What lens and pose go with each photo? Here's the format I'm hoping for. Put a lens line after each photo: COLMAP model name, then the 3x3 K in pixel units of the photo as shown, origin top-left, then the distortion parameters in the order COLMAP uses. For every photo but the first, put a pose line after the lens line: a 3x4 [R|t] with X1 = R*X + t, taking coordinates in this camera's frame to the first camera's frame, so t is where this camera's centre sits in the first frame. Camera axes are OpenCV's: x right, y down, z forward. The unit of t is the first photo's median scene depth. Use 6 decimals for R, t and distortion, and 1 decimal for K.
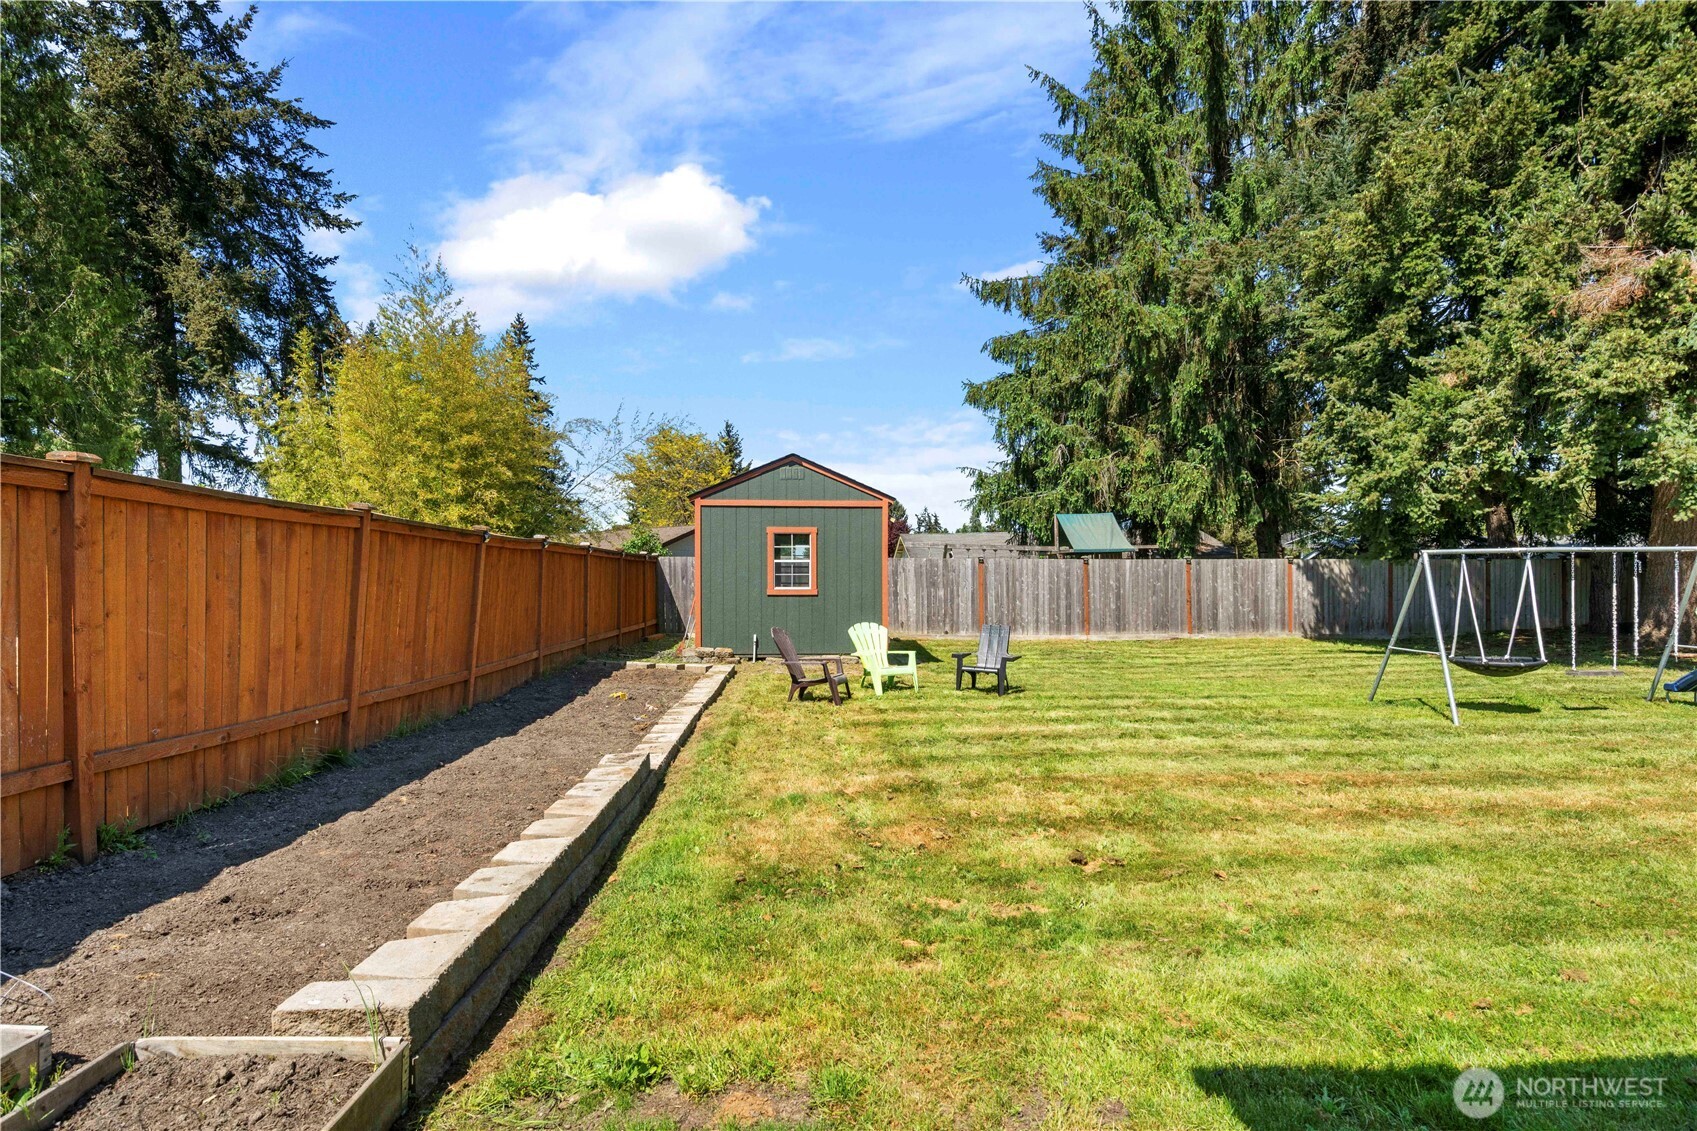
lens RADIAL K [[887.2, 0, 856.1], [0, 887.2, 584.8], [0, 0, 1]] dist [0.015478, 0.000751]
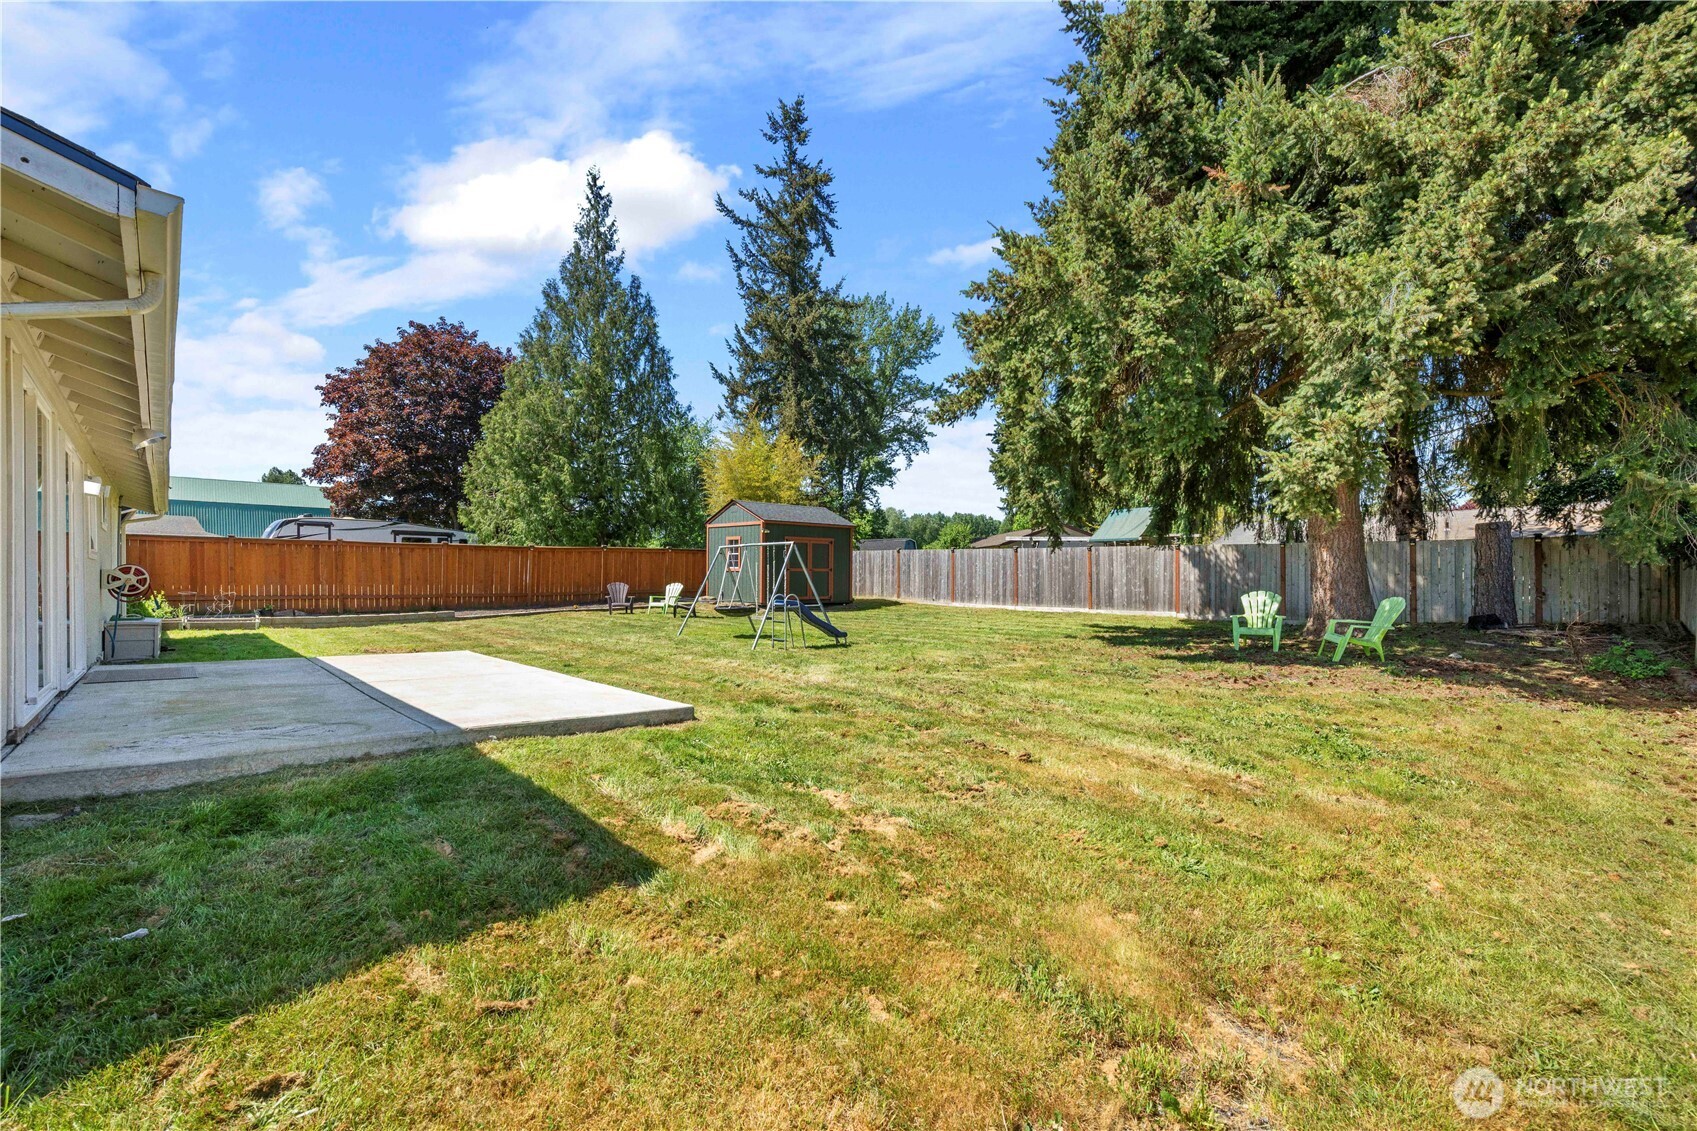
lens RADIAL K [[723.1, 0, 856.4], [0, 723.1, 584.9], [0, 0, 1]] dist [0.015455, -0.000002]
pose [[0.638707, 0.023031, -0.769106, 0.864522], [-0.003676, 0.999632, 0.026881, -0.002539], [0.769442, -0.014342, 0.638556, 0.127066]]
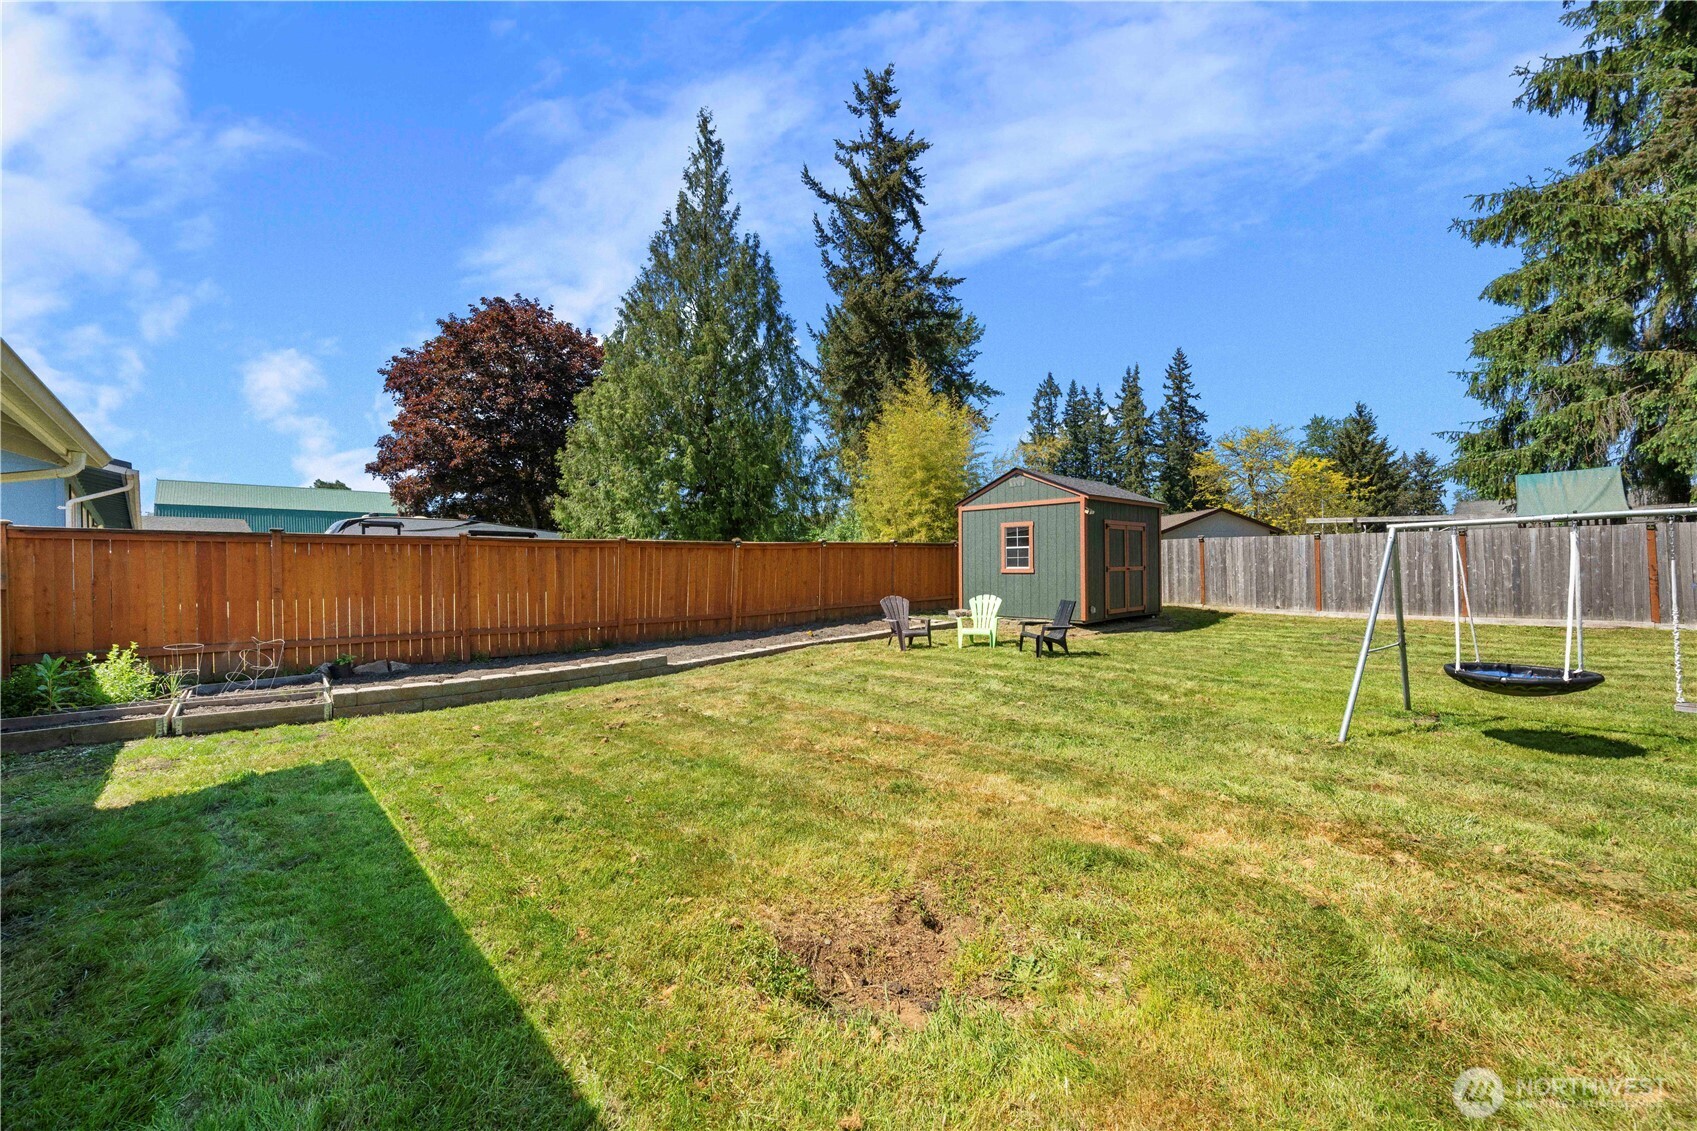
lens RADIAL K [[664.1, 0, 848.5], [0, 664.1, 565.5], [0, 0, 1]] dist [0.002104, 0.000211]
pose [[0.640050, -0.005364, -0.768315, 0.348360], [0.013073, 0.999907, 0.003909, -0.004450], [0.768222, -0.012547, 0.640061, 0.105147]]
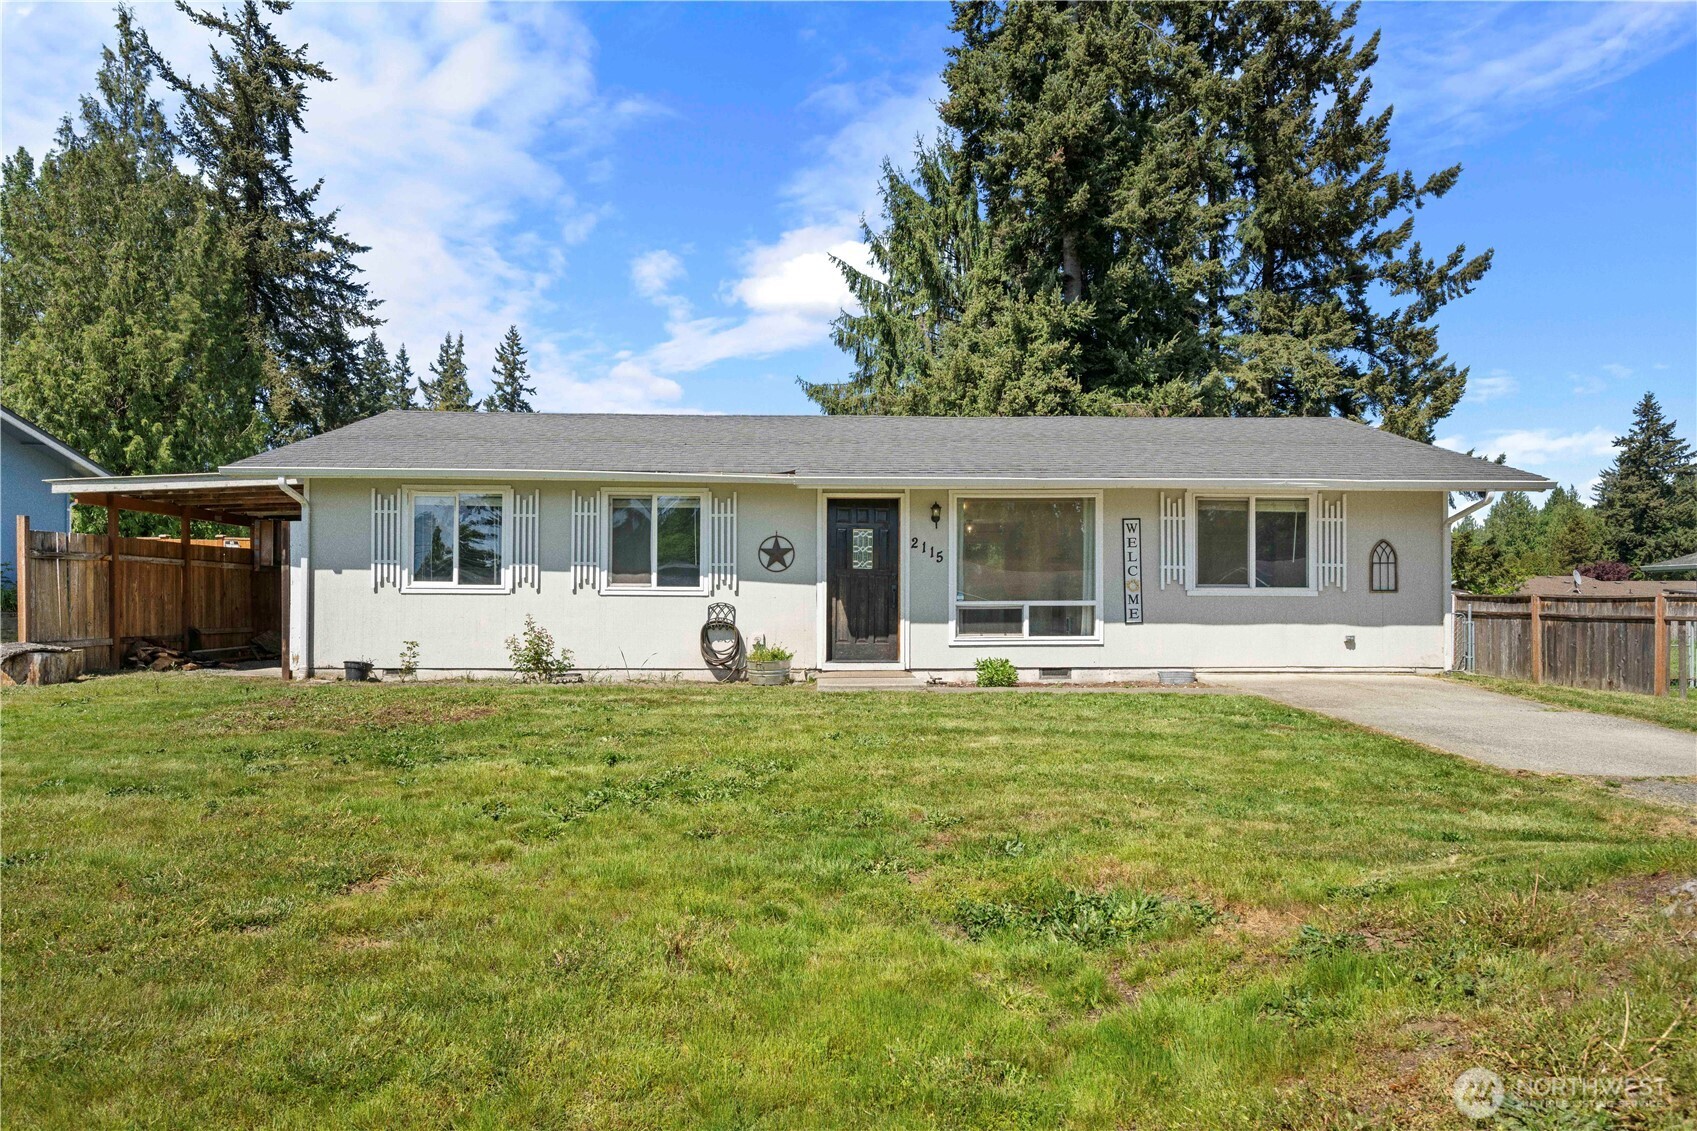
lens RADIAL K [[998.1, 0, 846.3], [0, 998.1, 596.7], [0, 0, 1]] dist [0.002989, 0.000859]
pose [[0.998914, 0.023908, -0.039980, 0.382261], [-0.024099, 0.999700, -0.004294, 0.016241], [0.039865, 0.005252, 0.999191, -0.860973]]
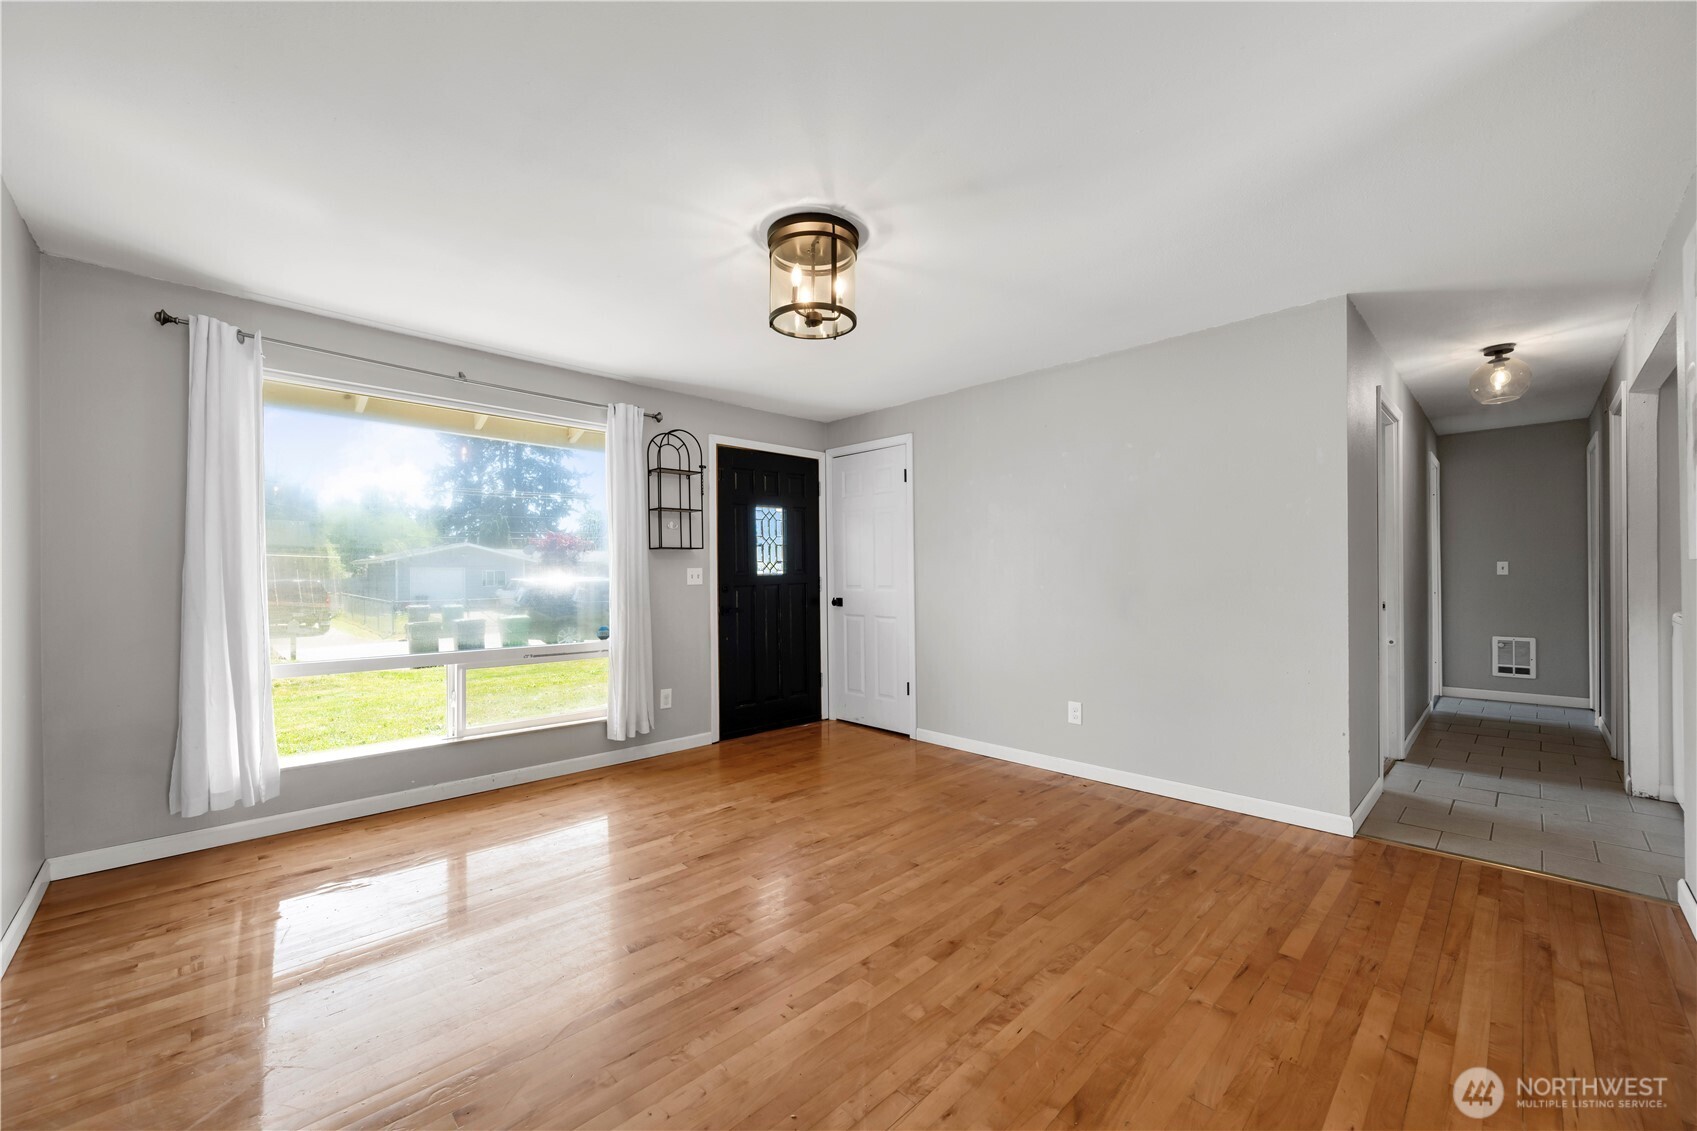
lens RADIAL K [[654.1, 0, 847.3], [0, 654.1, 604.7], [0, 0, 1]] dist [-0.001201, 0.000053]
pose [[-0.750630, 0.060250, -0.657970, 0.492977], [0.028592, 0.997863, 0.058755, -0.004403], [0.660104, 0.025291, -0.750749, -0.120115]]
